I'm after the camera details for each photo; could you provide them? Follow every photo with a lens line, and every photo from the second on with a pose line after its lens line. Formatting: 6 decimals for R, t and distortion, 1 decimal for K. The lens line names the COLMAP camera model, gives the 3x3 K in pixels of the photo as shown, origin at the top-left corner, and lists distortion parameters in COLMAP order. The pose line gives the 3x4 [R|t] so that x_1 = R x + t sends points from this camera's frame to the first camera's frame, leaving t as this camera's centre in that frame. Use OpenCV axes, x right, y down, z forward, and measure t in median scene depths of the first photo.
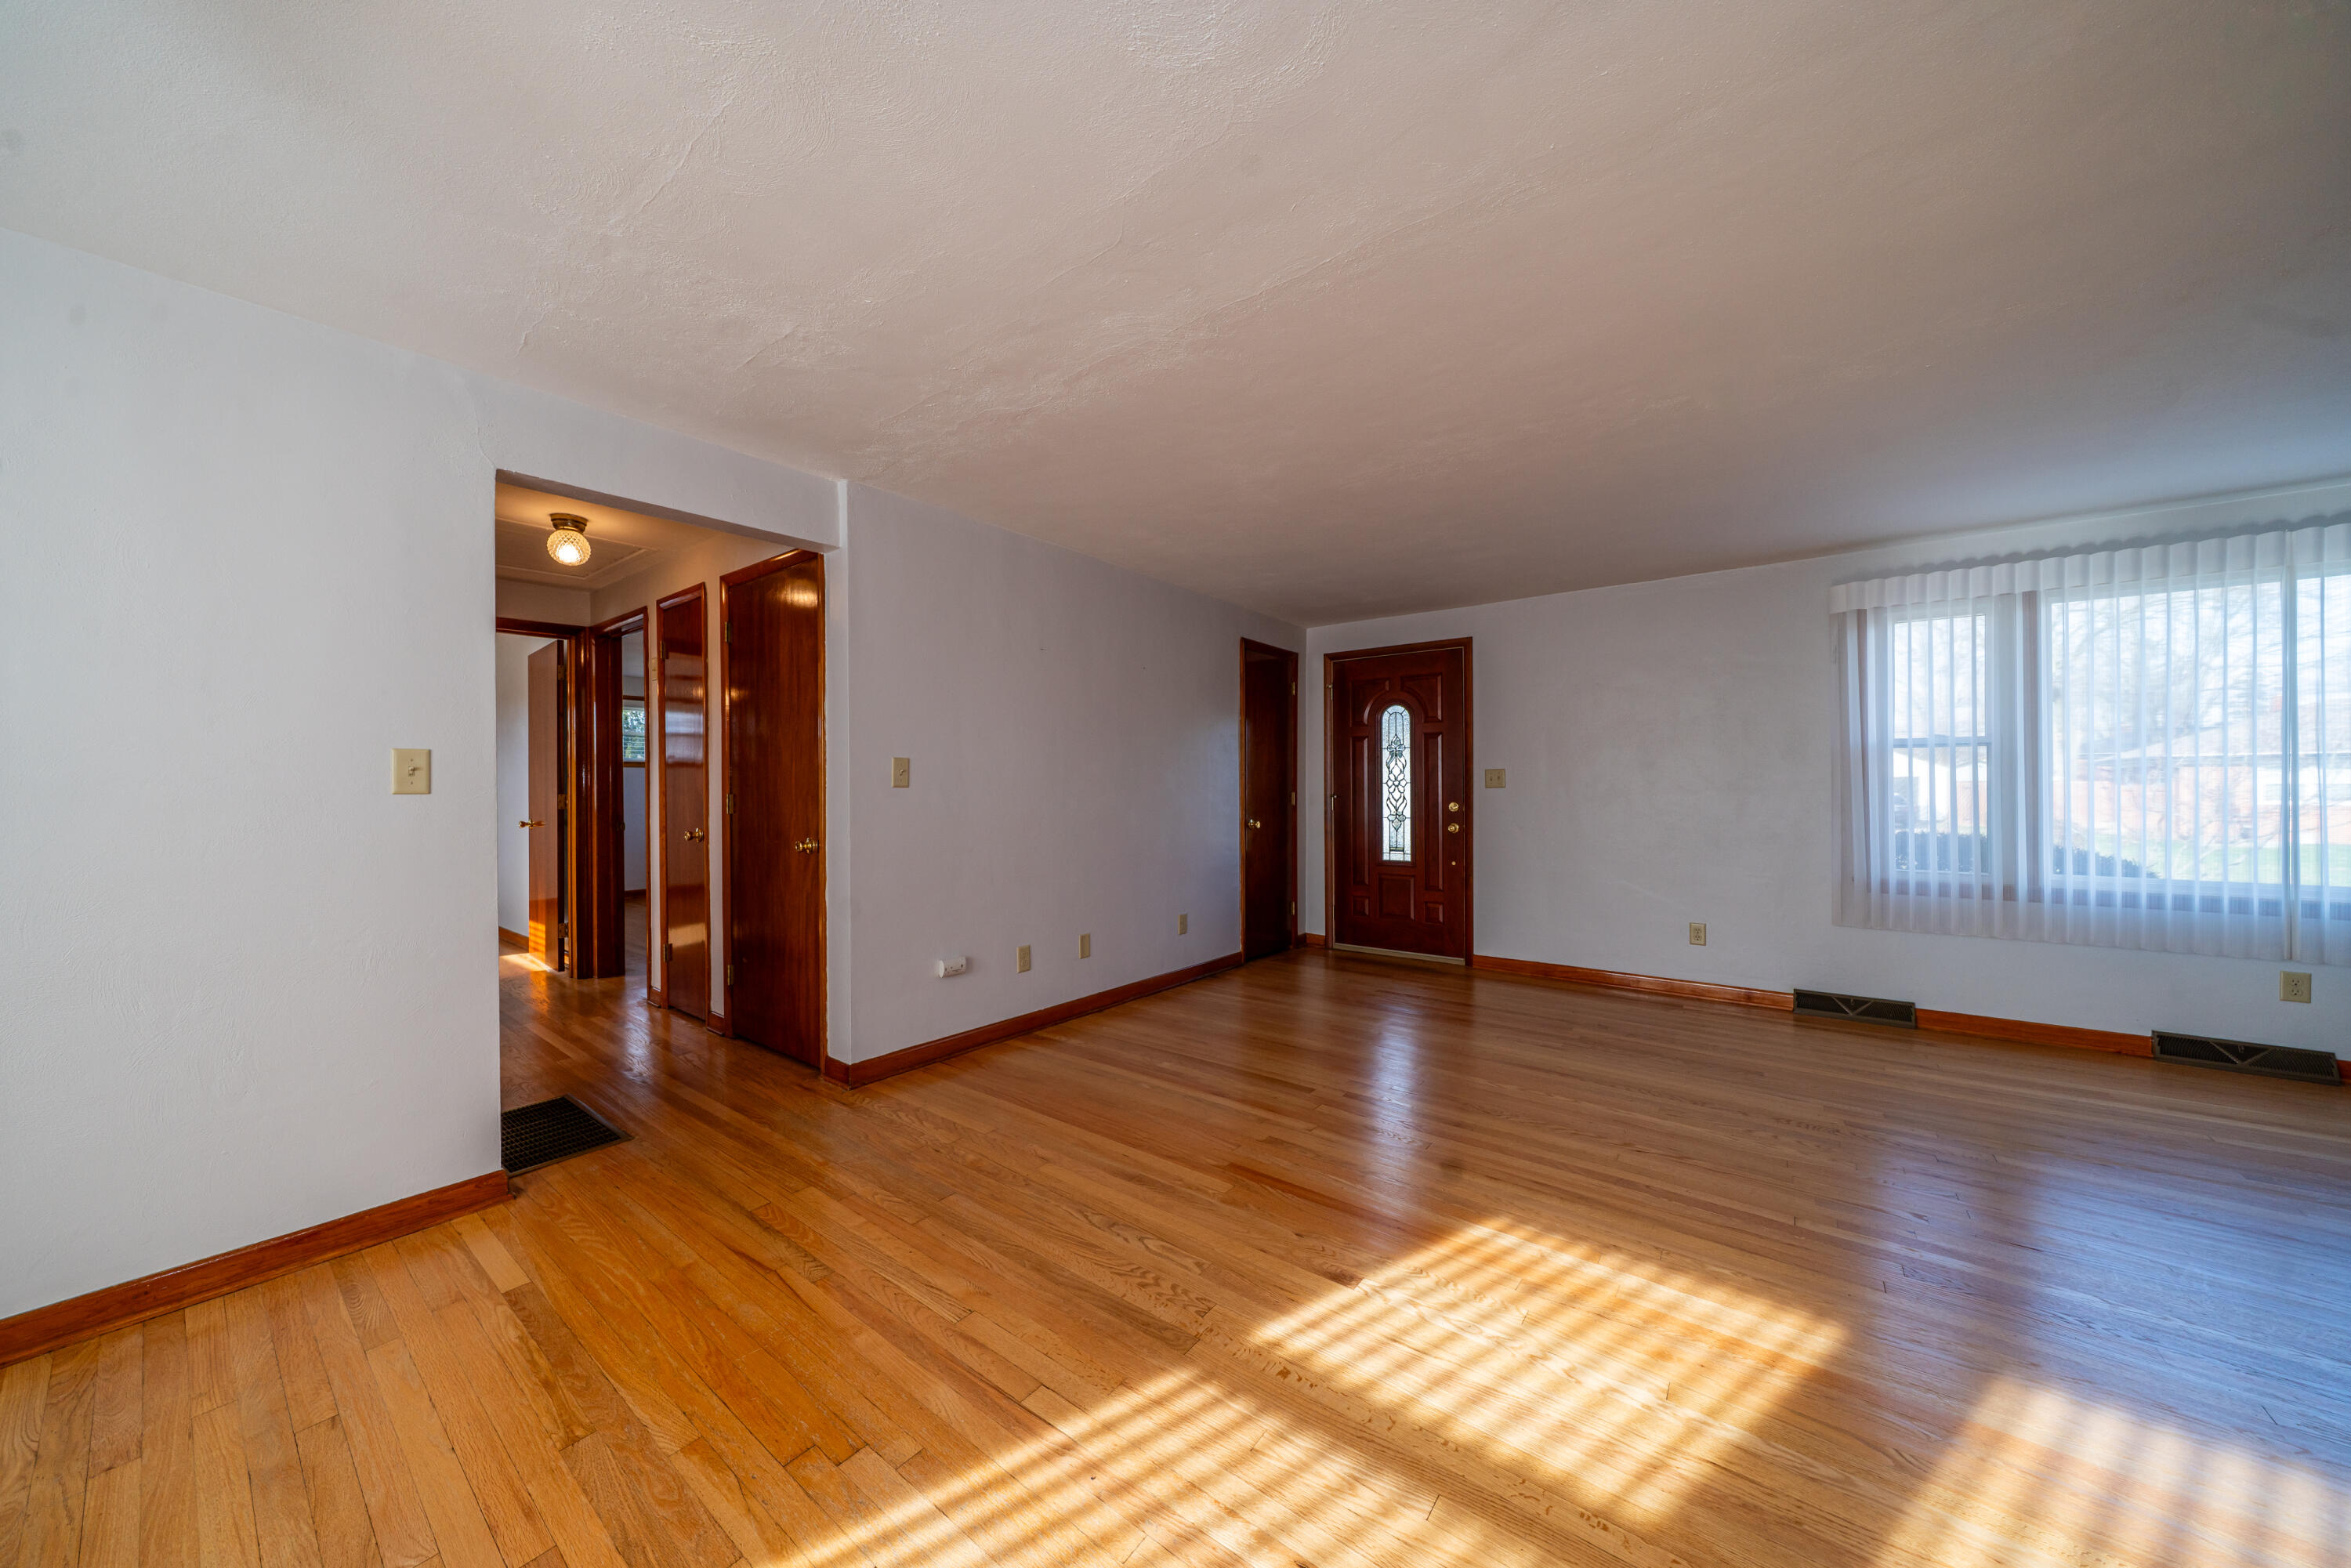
lens RADIAL K [[815.9, 0, 1163.2], [0, 815.9, 783.5], [0, 0, 1]] dist [-0.011808, 0.000619]
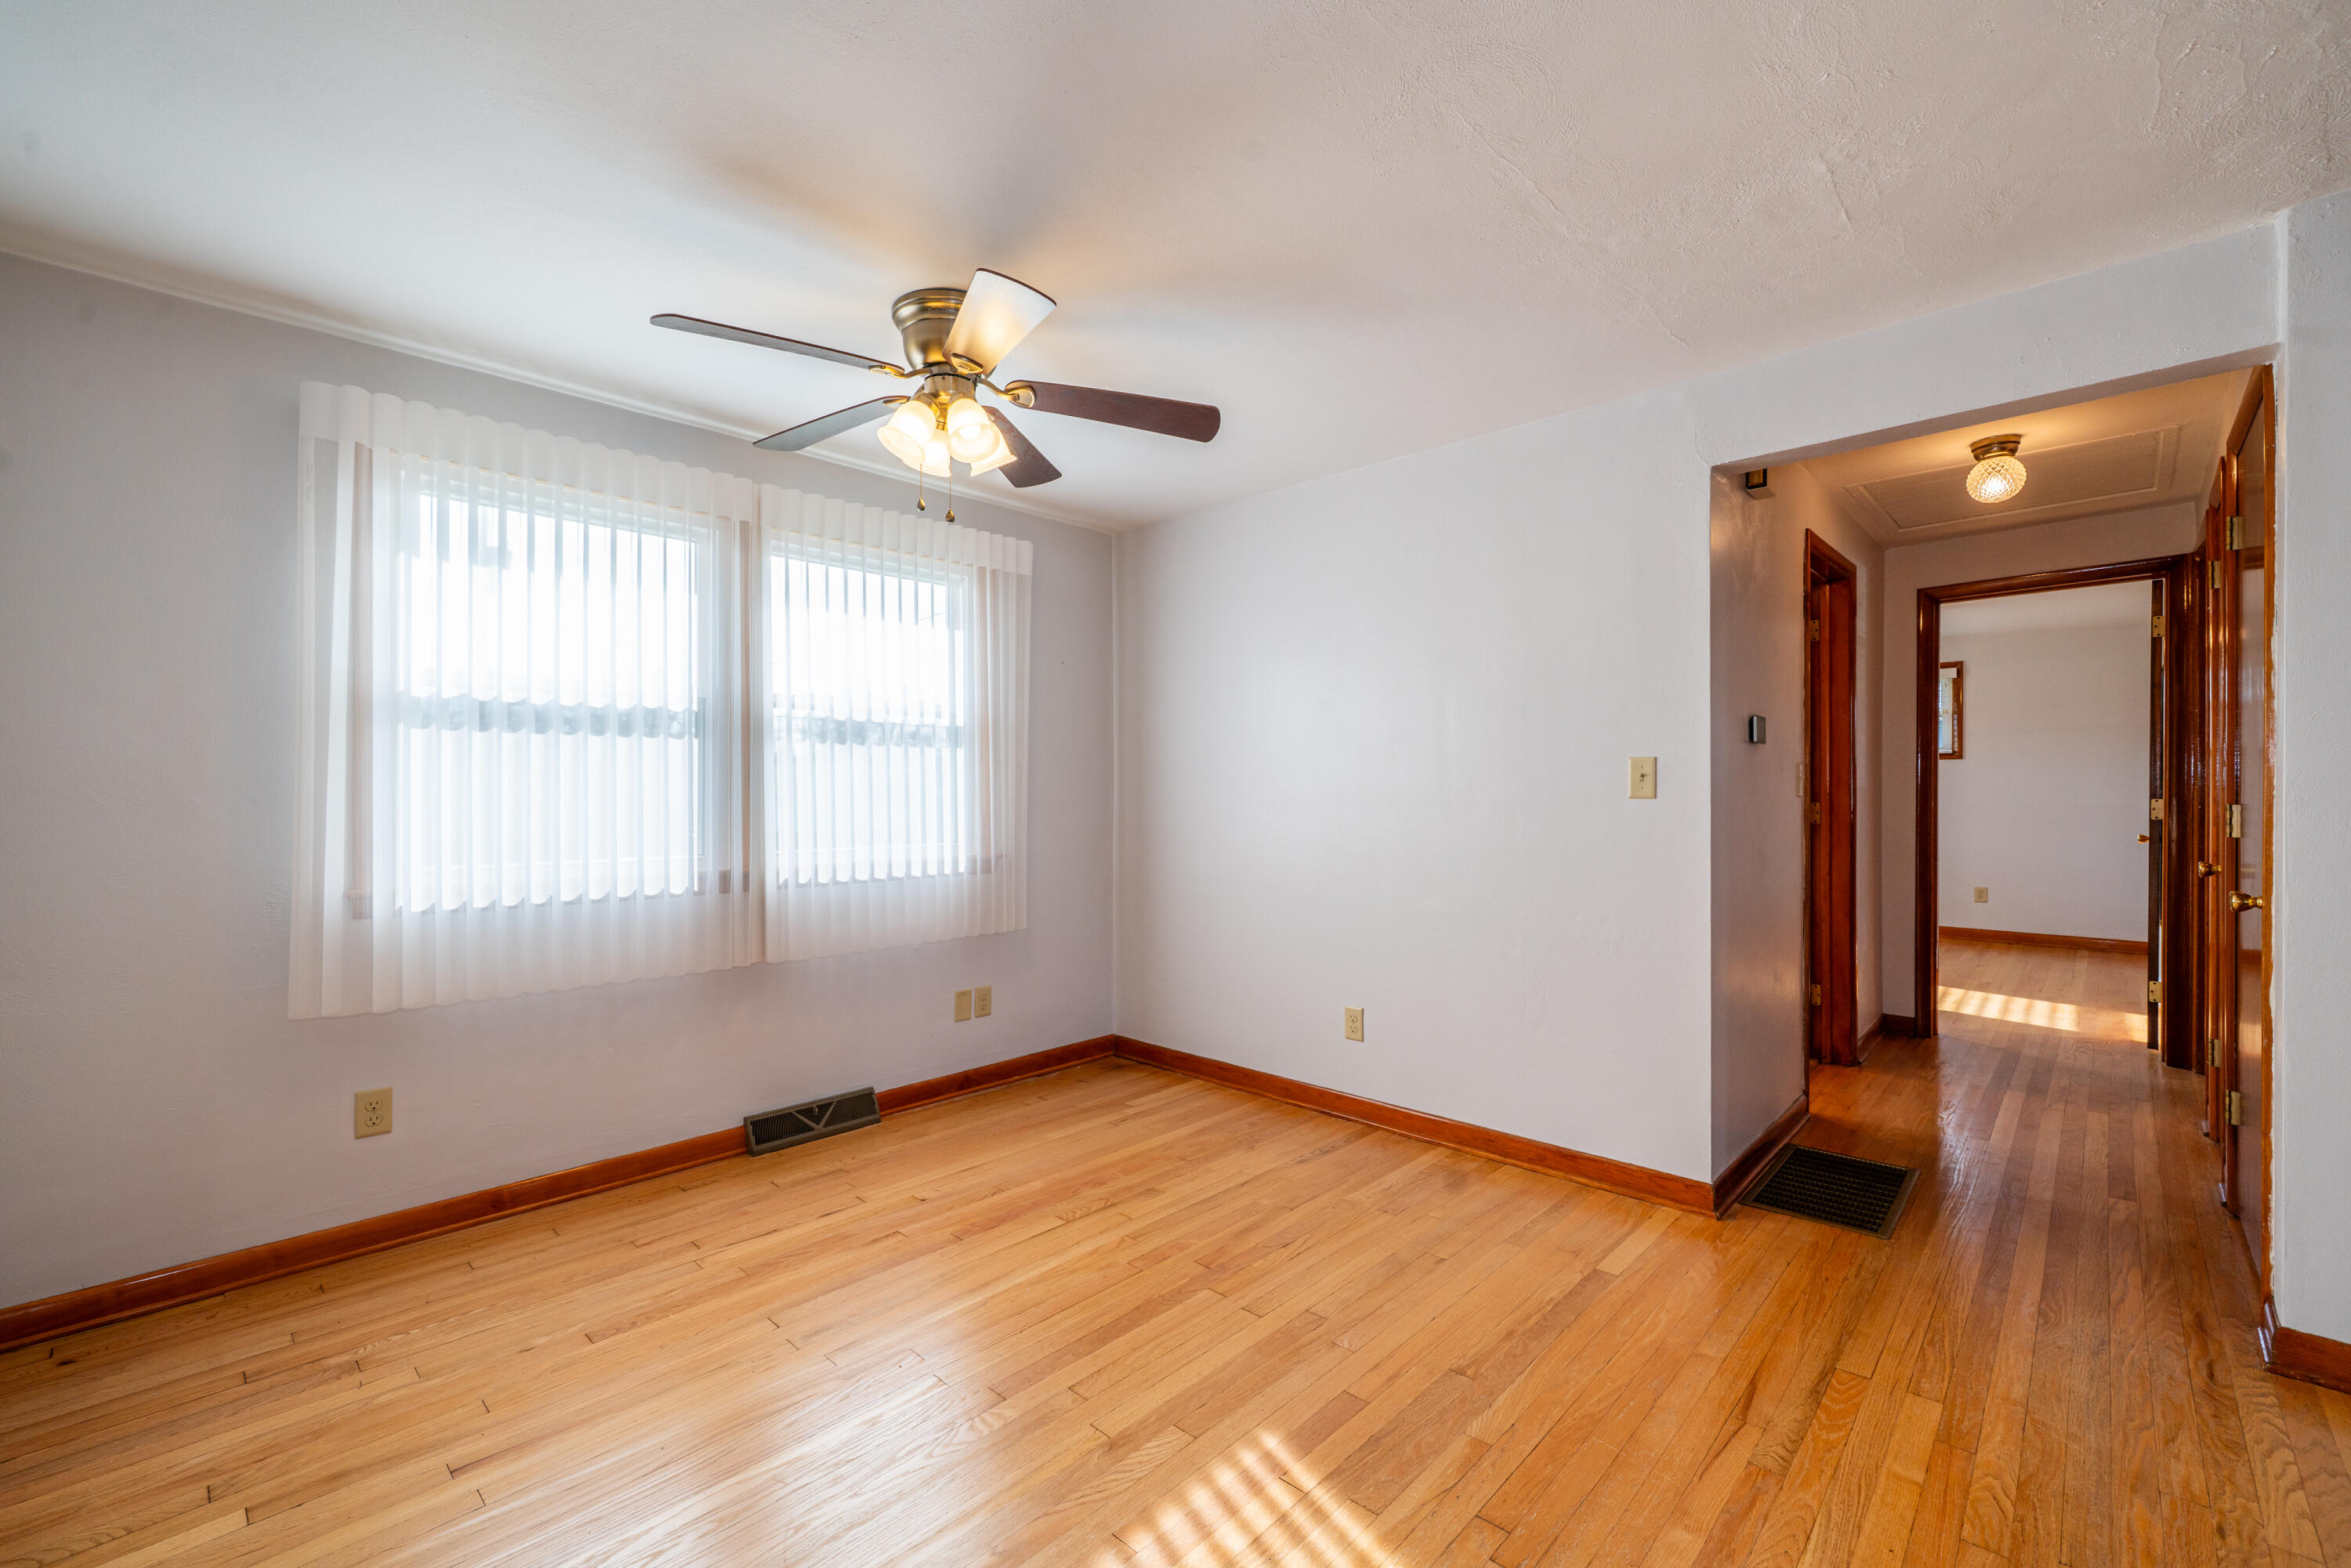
lens RADIAL K [[997.0, 0, 1154.2], [0, 997.0, 792.9], [0, 0, 1]] dist [0.003859, 0.000930]
pose [[-0.114242, 0.013749, -0.993358, 0.308403], [0.003669, 0.999903, 0.013417, -0.009580], [0.993446, -0.002112, -0.114281, 0.319928]]
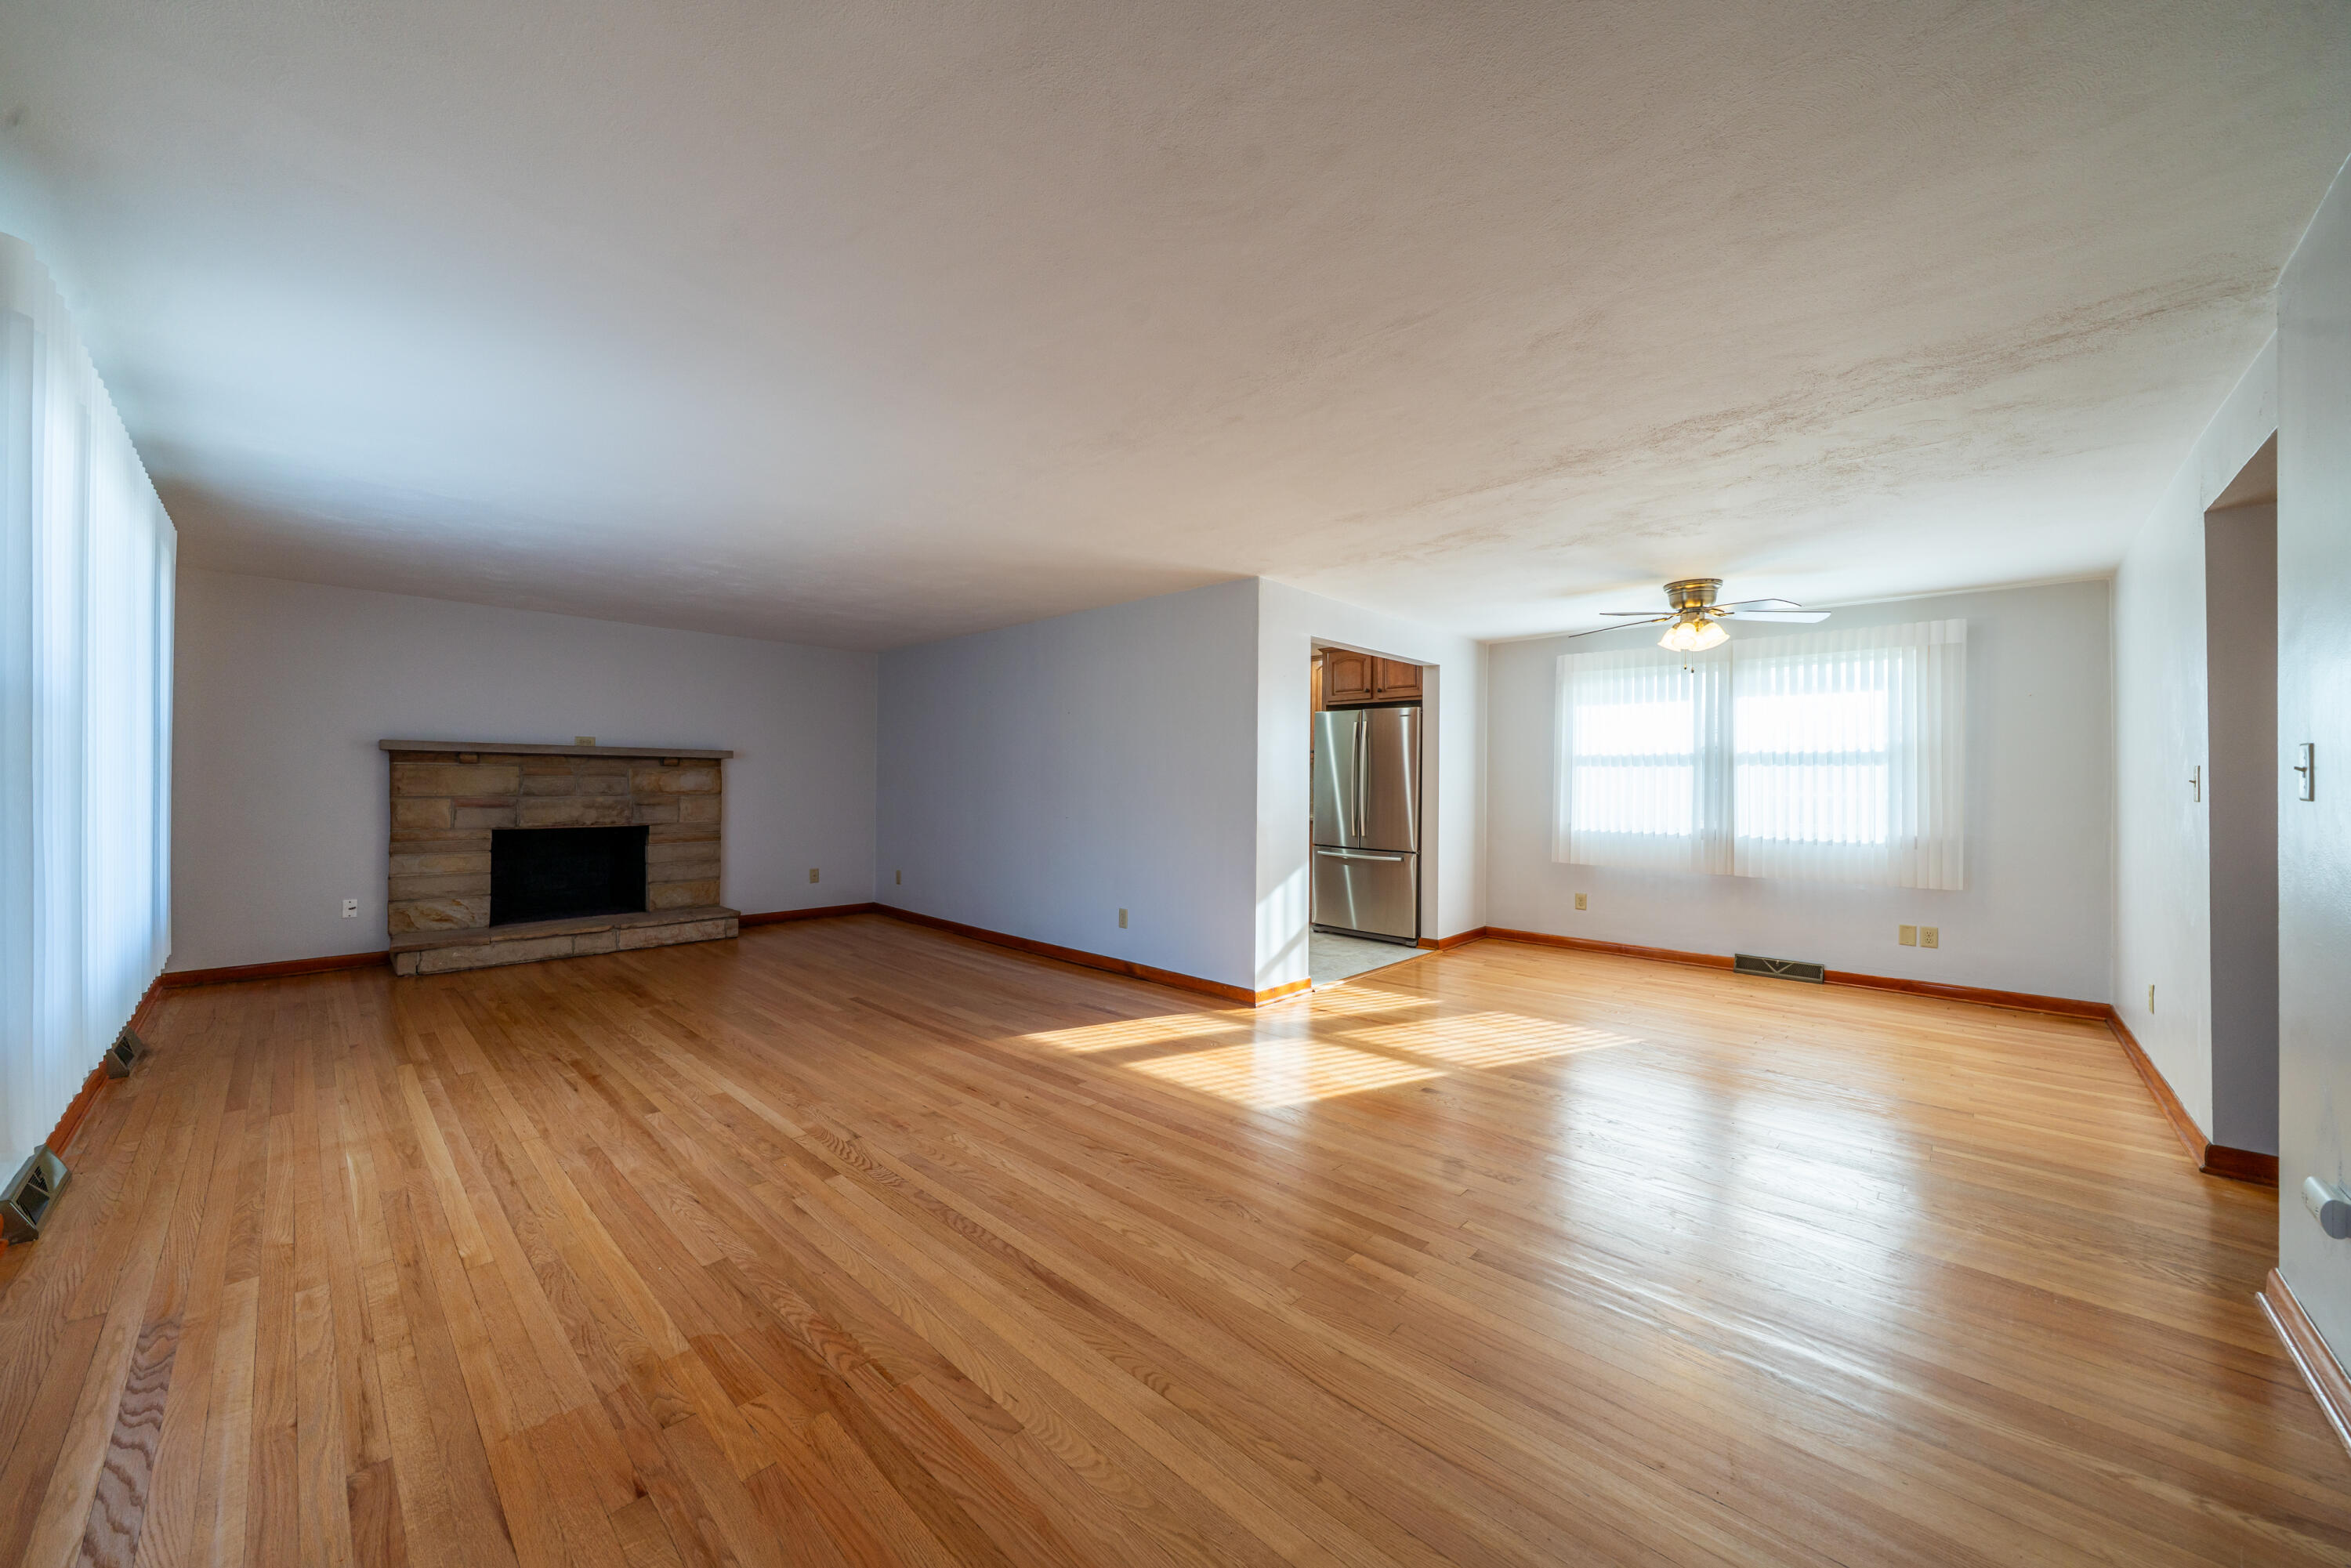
lens RADIAL K [[840.3, 0, 1177.8], [0, 840.3, 776.4], [0, 0, 1]] dist [-0.007568, 0.000090]
pose [[-0.996428, -0.004366, 0.084335, 0.342670], [-0.005625, 0.999876, -0.014696, 0.002350], [-0.084260, -0.015118, -0.996329, 1.581019]]
